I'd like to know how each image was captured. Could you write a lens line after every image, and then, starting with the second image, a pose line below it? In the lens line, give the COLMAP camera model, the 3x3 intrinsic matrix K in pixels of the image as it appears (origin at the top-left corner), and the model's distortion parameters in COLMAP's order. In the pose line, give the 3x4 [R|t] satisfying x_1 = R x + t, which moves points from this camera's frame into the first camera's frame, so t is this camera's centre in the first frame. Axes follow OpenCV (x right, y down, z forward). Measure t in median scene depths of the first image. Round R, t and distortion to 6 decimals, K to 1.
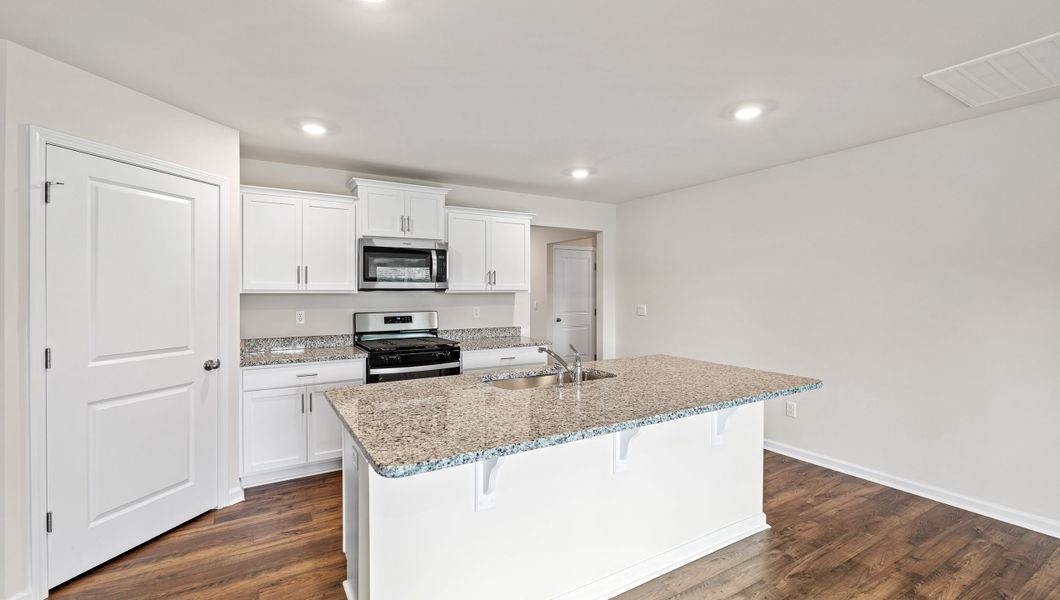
lens RADIAL K [[462.8, 0, 530.5], [0, 462.8, 297.4], [0, 0, 1]] dist [-0.009541, 0.001442]
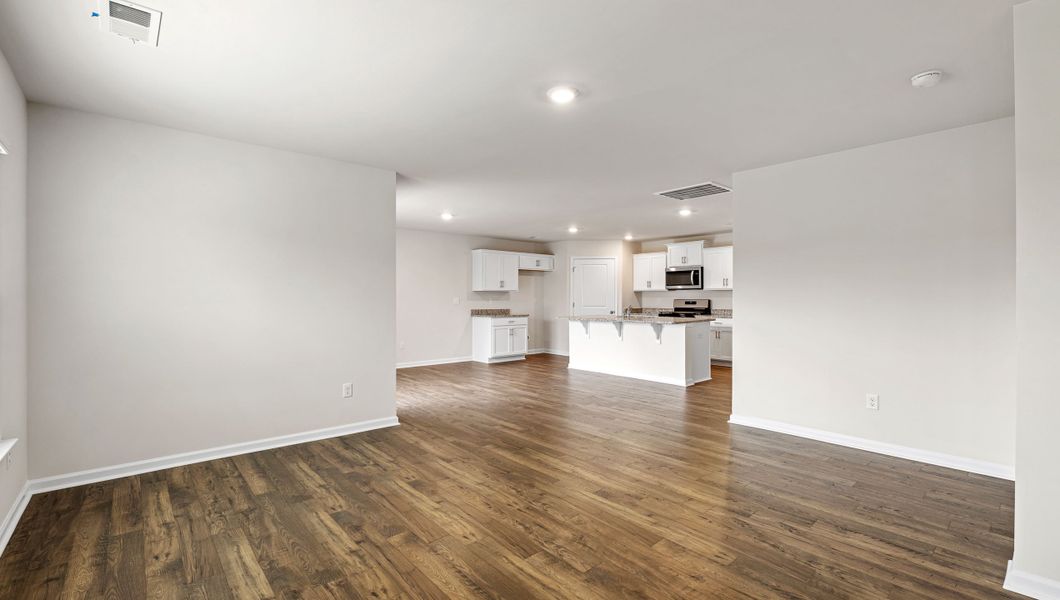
lens RADIAL K [[462.8, 0, 524.5], [0, 462.8, 302.9], [0, 0, 1]] dist [-0.009541, 0.001442]
pose [[0.162249, 0.012502, -0.986671, 2.146542], [-0.009773, 0.999891, 0.011063, 0.039204], [0.986701, 0.007847, 0.162353, -0.159685]]
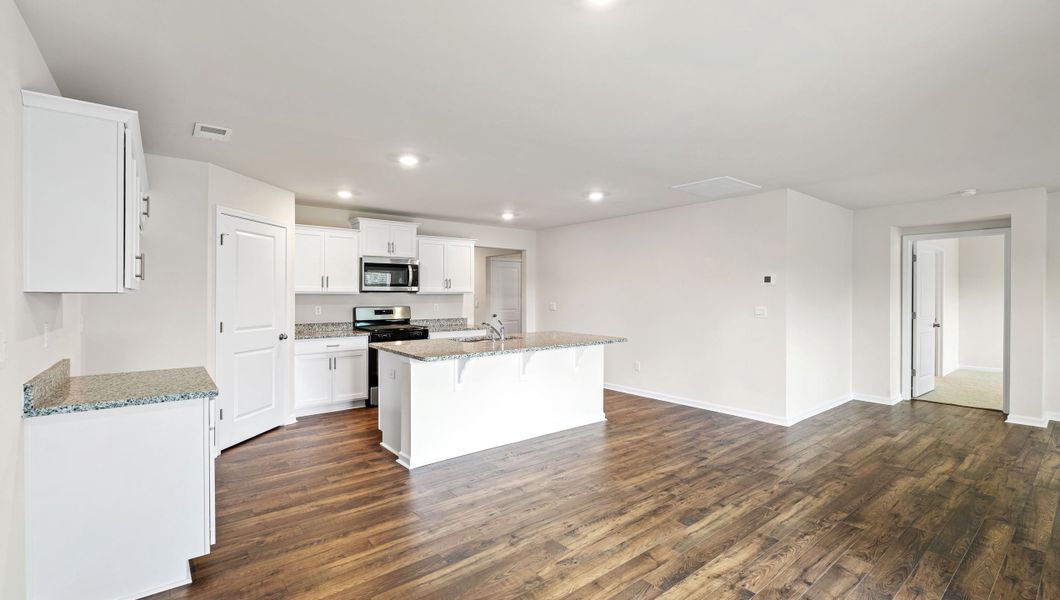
lens RADIAL K [[462.8, 0, 530.0], [0, 462.8, 299.1], [0, 0, 1]] dist [-0.009541, 0.001442]
pose [[0.991184, 0.000706, 0.132492, -0.026770], [-0.000329, 0.999996, -0.002873, 0.013675], [-0.132493, 0.002805, 0.991180, -0.632675]]
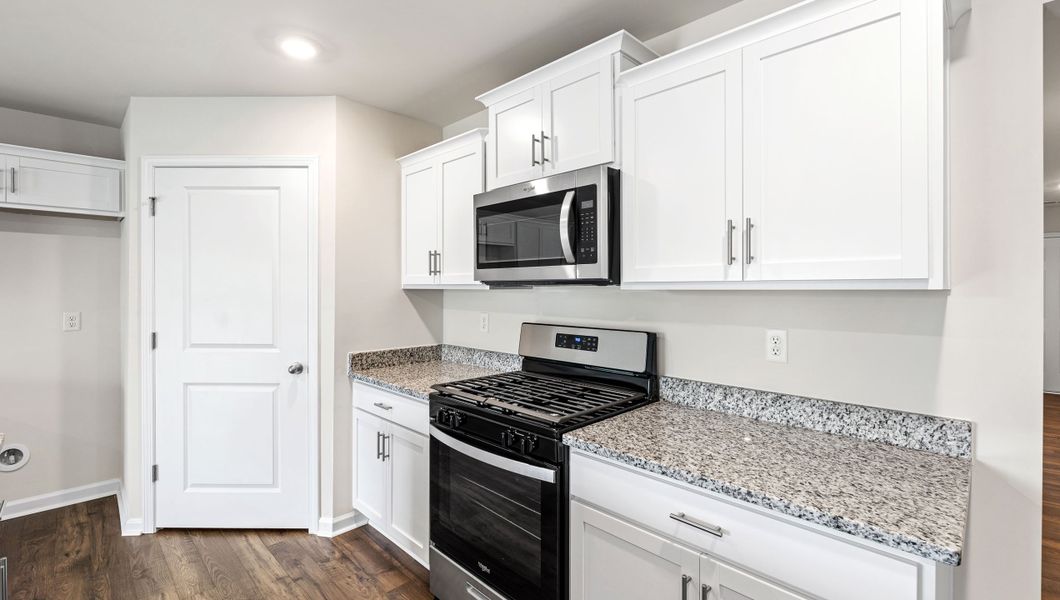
lens RADIAL K [[462.8, 0, 530.8], [0, 462.8, 288.4], [0, 0, 1]] dist [-0.009541, 0.001442]
pose [[0.241046, 0.000125, -0.970514, 0.241112], [-0.012324, 0.999920, -0.002932, -0.010301], [0.970435, 0.012667, 0.241029, 1.019804]]
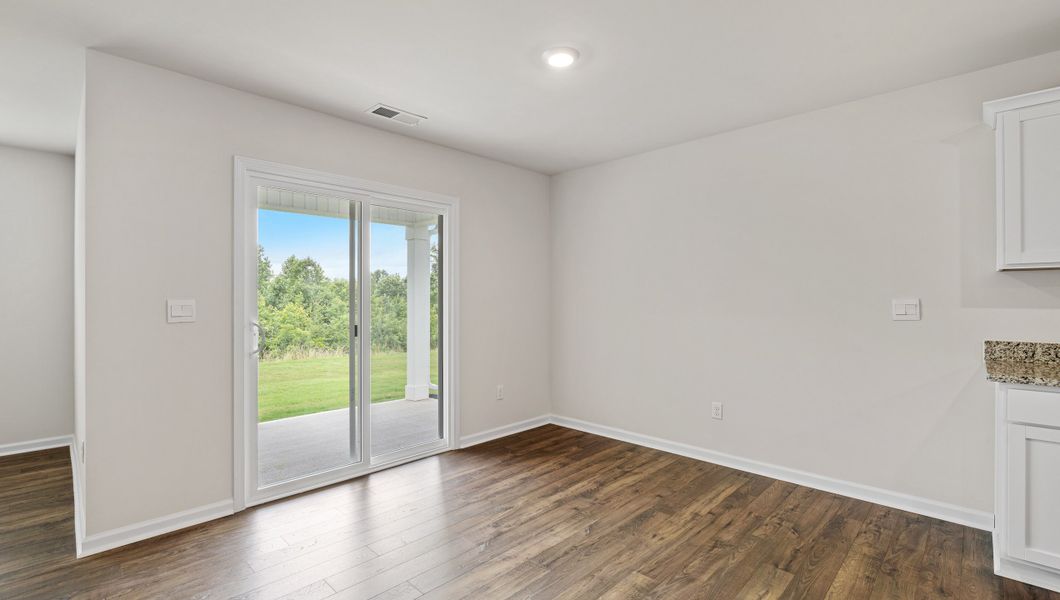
lens RADIAL K [[462.8, 0, 528.2], [0, 462.8, 298.9], [0, 0, 1]] dist [-0.009541, 0.001442]
pose [[-0.968305, 0.003156, -0.249751, 0.330989], [0.001465, 0.999975, 0.006954, 0.039552], [0.249767, 0.006367, -0.968285, 0.481566]]
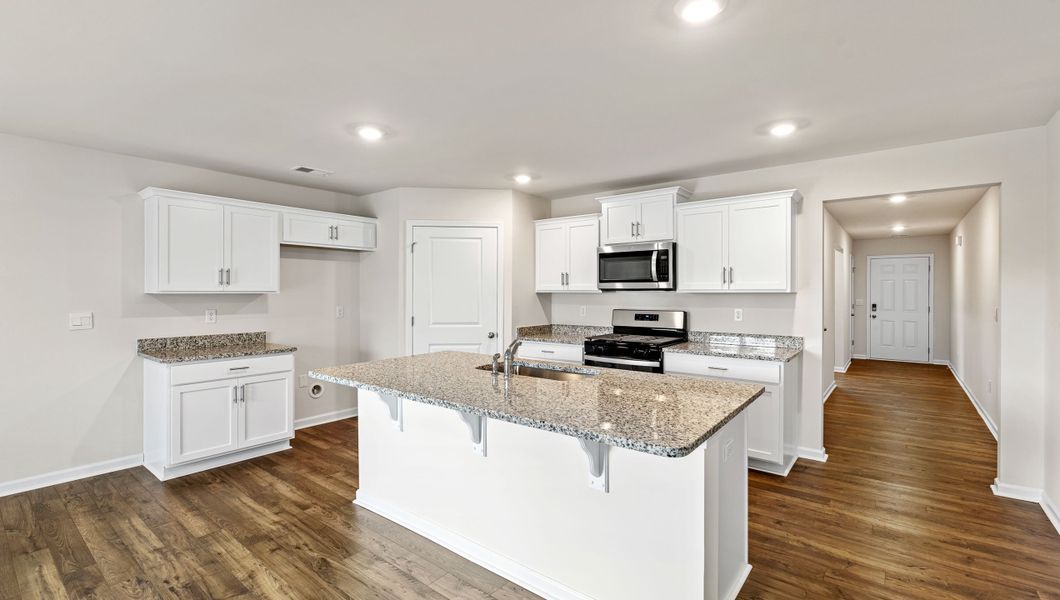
lens RADIAL K [[462.8, 0, 528.2], [0, 462.8, 297.6], [0, 0, 1]] dist [-0.009541, 0.001442]
pose [[0.347505, 0.010896, -0.937615, 0.779632], [-0.010419, 0.999916, 0.007758, -0.004241], [0.937620, 0.007072, 0.347589, 0.446982]]
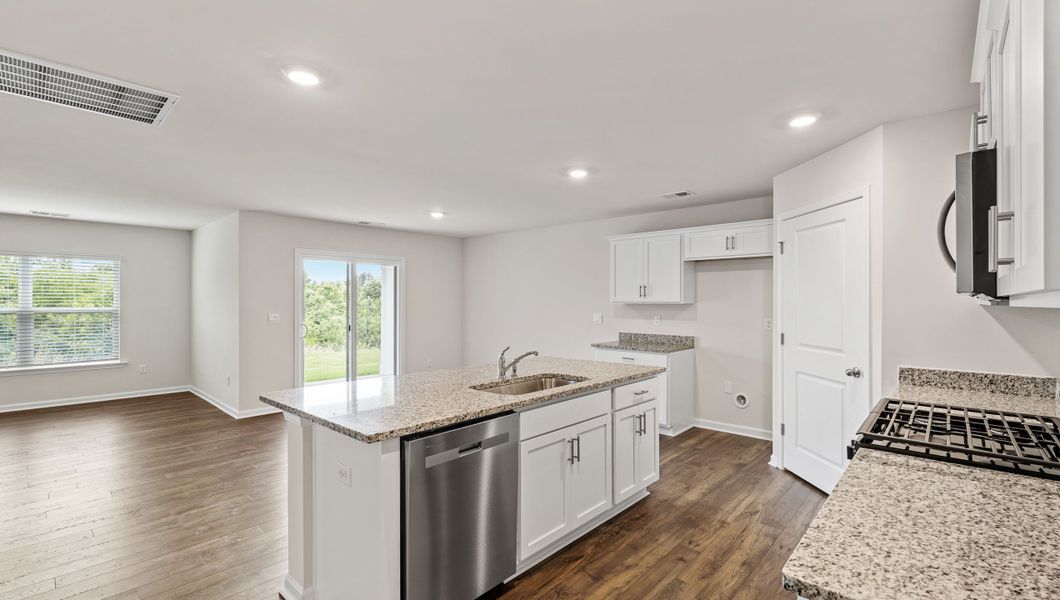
lens RADIAL K [[462.8, 0, 525.5], [0, 462.8, 305.2], [0, 0, 1]] dist [-0.009541, 0.001442]
pose [[-0.962562, 0.002753, -0.271049, 0.256593], [-0.002339, 0.999827, 0.018460, -0.019483], [0.271053, 0.018403, -0.962389, 1.499600]]
